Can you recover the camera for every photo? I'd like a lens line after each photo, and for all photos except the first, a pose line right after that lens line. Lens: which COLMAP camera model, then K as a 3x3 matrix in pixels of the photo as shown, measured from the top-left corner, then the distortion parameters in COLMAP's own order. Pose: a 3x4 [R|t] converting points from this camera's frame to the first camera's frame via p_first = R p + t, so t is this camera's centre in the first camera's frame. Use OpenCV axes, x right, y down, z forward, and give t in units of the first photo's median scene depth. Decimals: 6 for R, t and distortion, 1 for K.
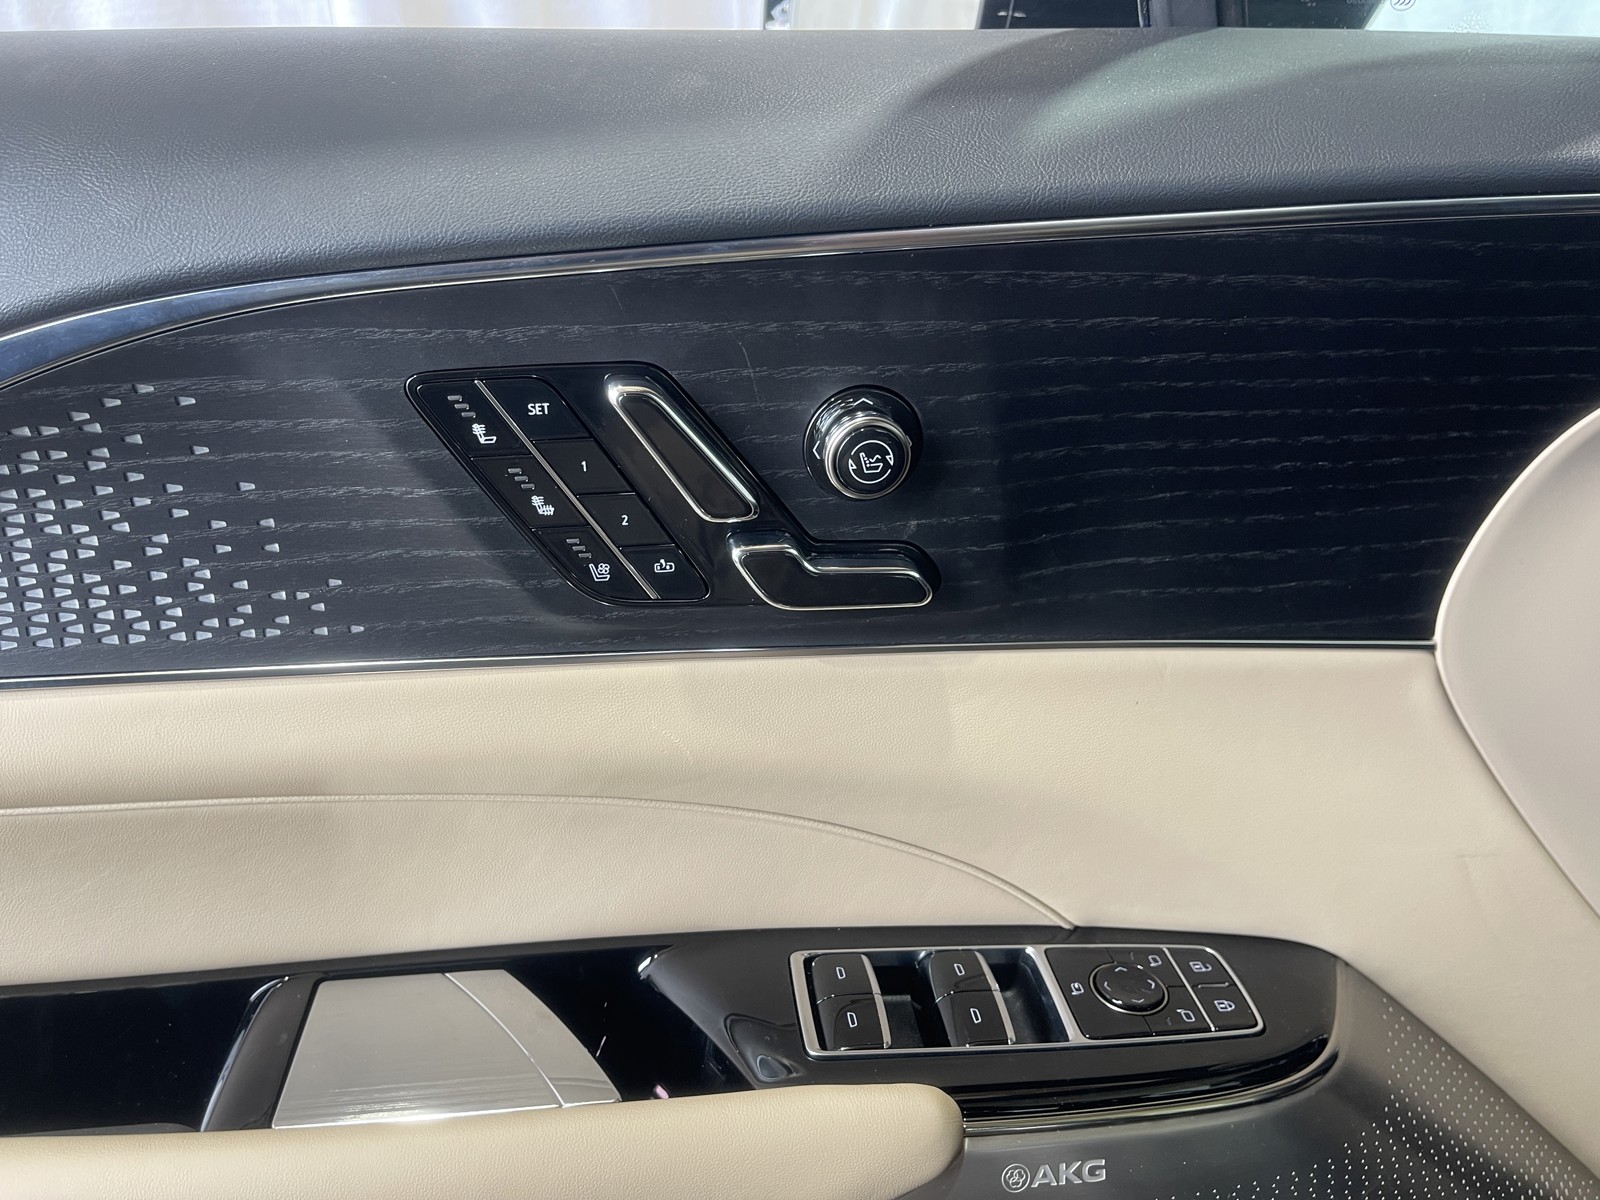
lens RADIAL K [[1199.9, 0, 800.0], [0, 1199.9, 600.0], [0, 0, 1]] dist [0.082202, -0.121650]
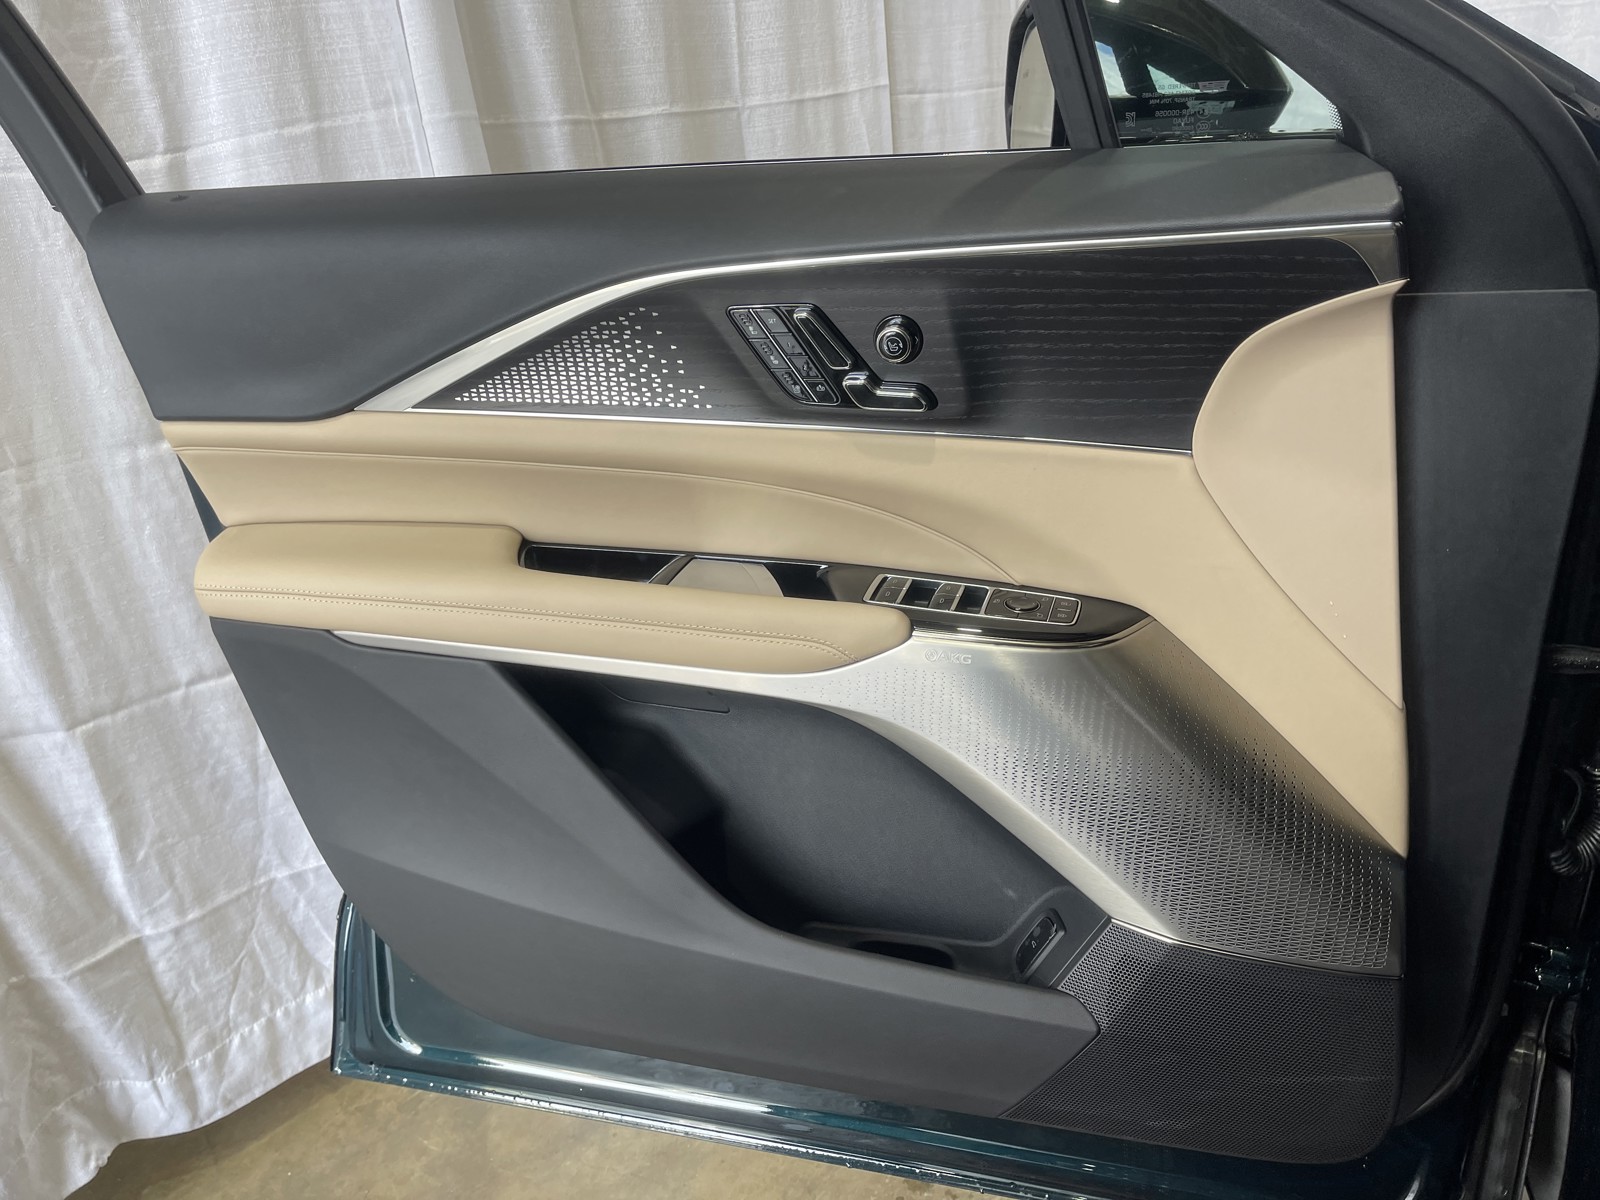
lens RADIAL K [[1199.9, 0, 800.0], [0, 1199.9, 600.0], [0, 0, 1]] dist [0.082202, -0.121650]
pose [[0.906763, 0.122080, -0.403580, 0.929254], [-0.097786, 0.991958, 0.080356, 0.216258], [0.410145, -0.033400, 0.911409, -1.315034]]
